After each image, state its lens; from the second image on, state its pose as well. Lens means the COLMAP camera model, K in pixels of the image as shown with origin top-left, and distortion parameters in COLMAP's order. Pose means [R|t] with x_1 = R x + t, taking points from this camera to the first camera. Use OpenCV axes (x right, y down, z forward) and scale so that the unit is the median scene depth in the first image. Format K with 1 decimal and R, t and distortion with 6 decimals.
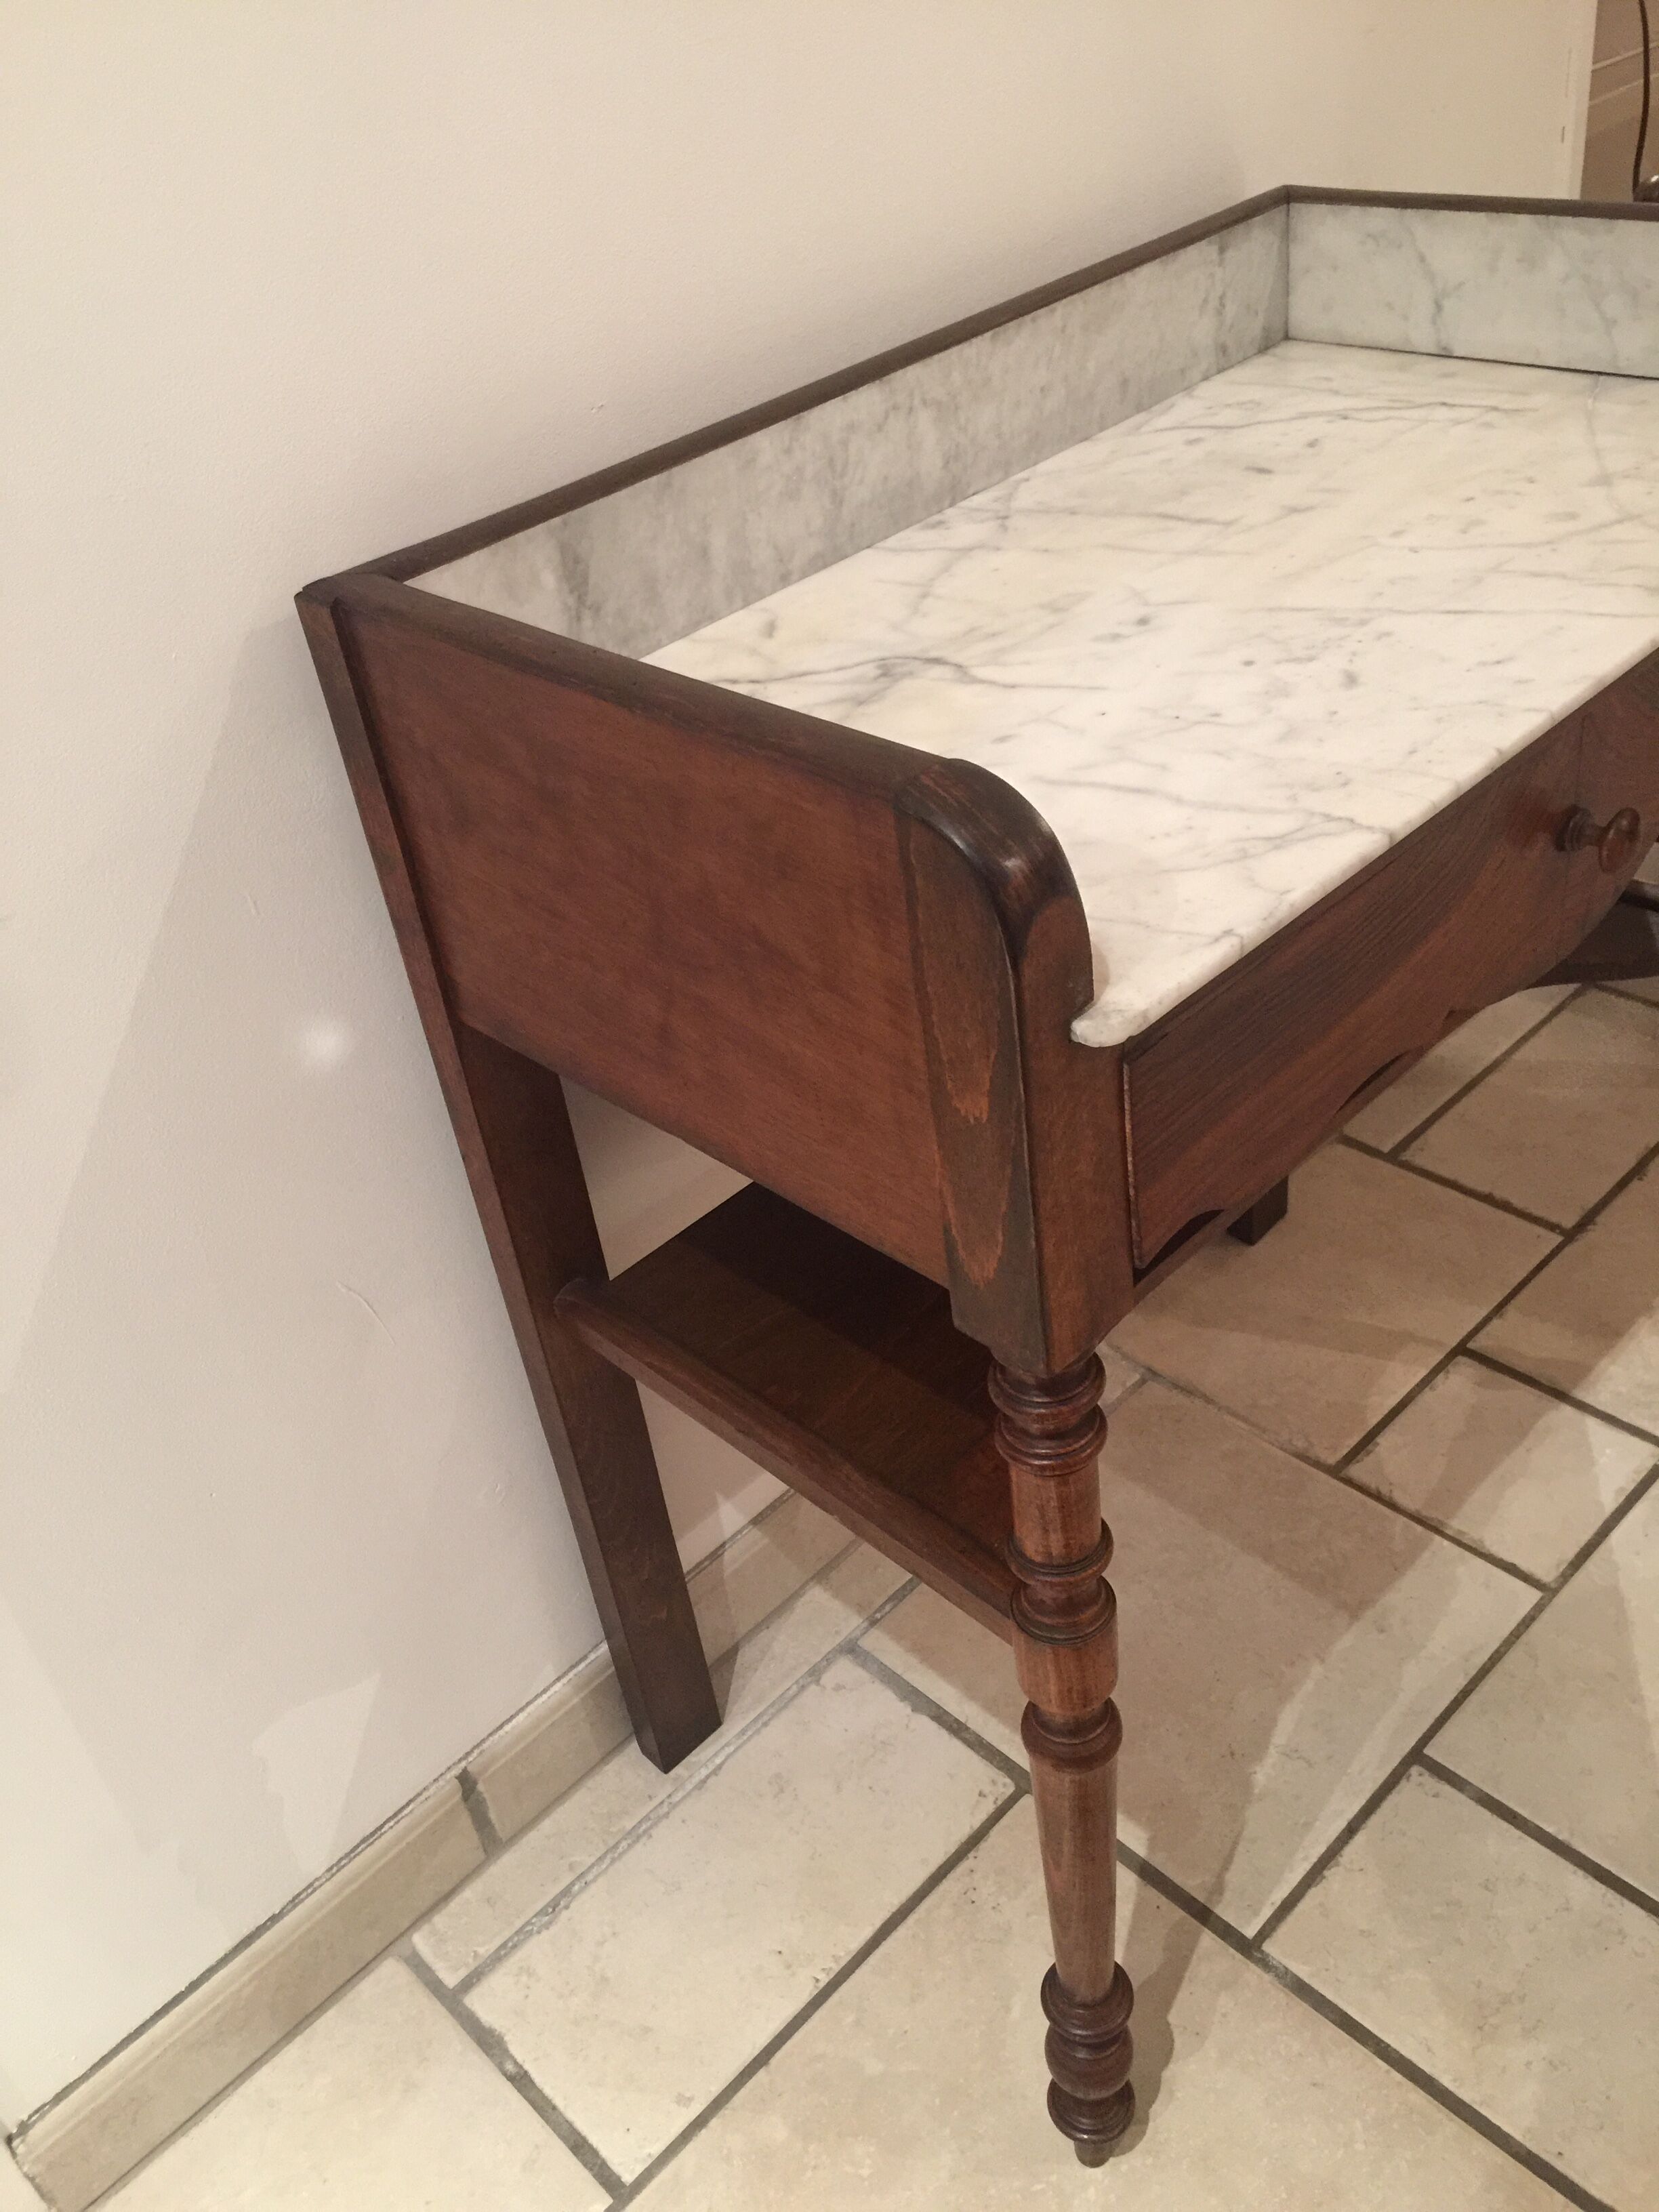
lens RADIAL K [[1897.0, 0, 829.5], [0, 1897.0, 1106.0], [0, 0, 1]] dist [0.077975, -0.114863]
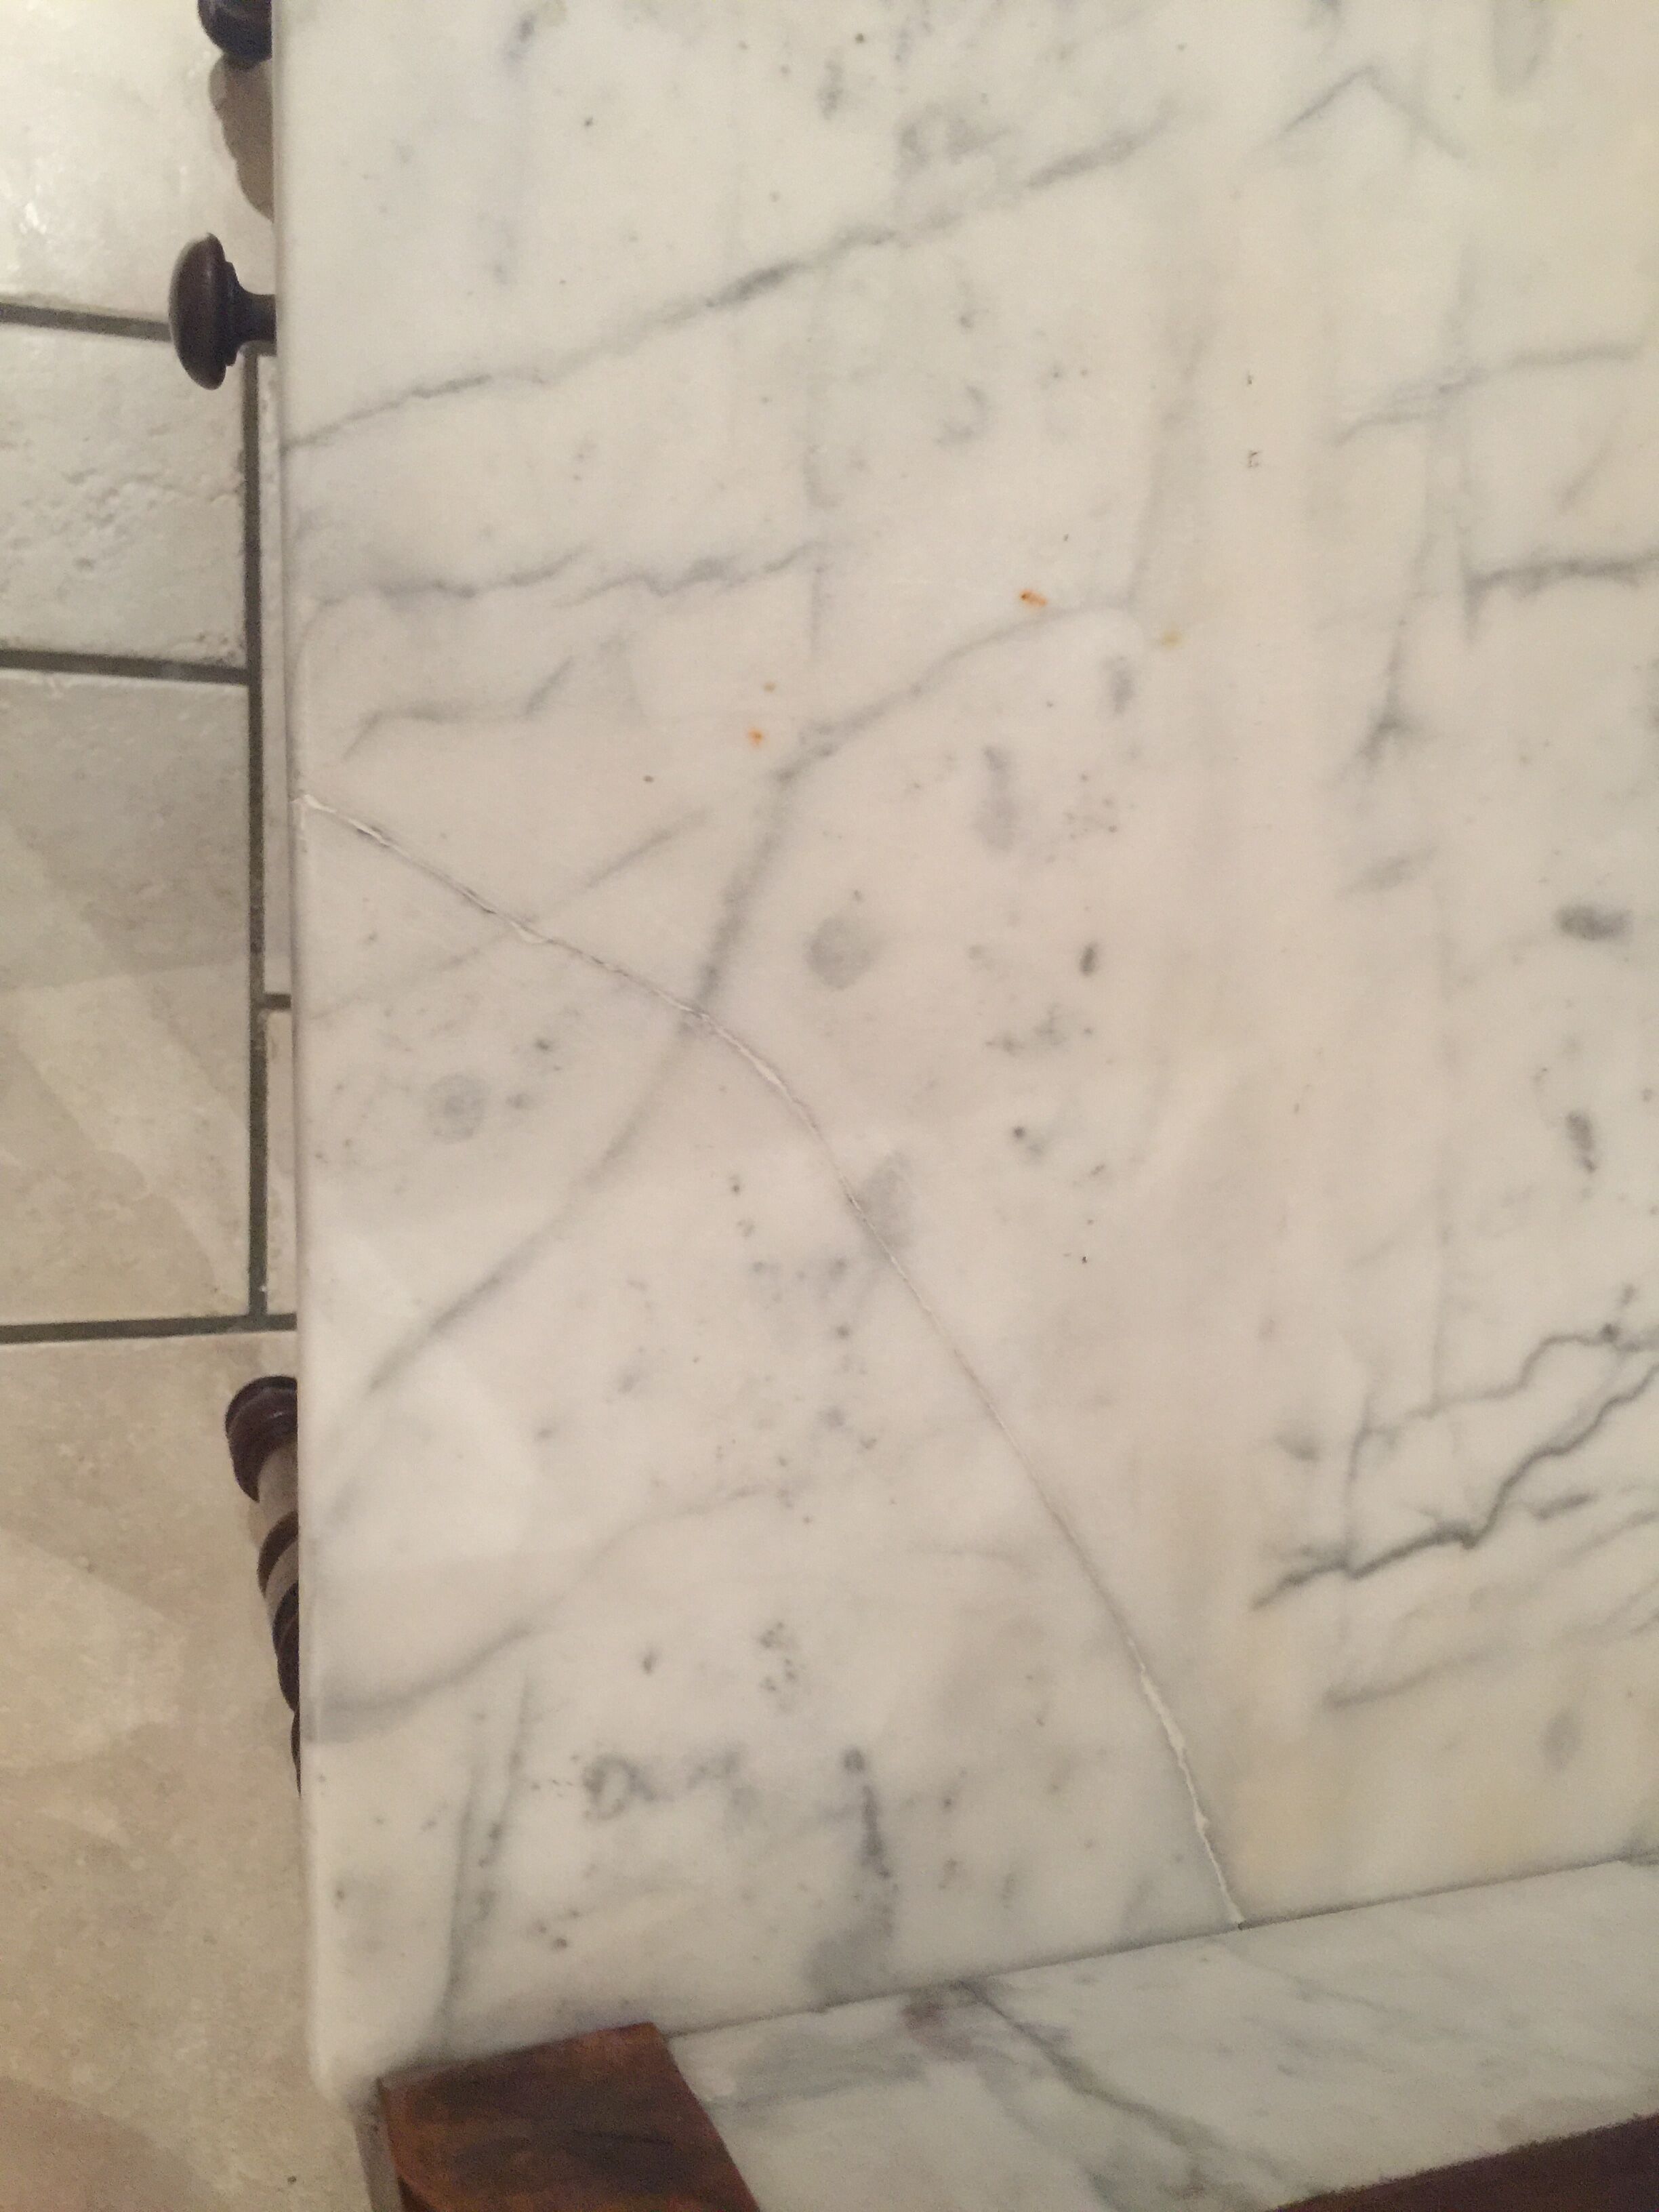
lens RADIAL K [[1917.5, 0, 838.0], [0, 1917.5, 1094.7], [0, 0, 1]] dist [0.075080, -0.120974]
pose [[-0.697302, 0.710931, -0.091361, 0.392231], [-0.594782, -0.502770, 0.627261, -0.503683], [0.400006, 0.491730, 0.773432, 0.639089]]
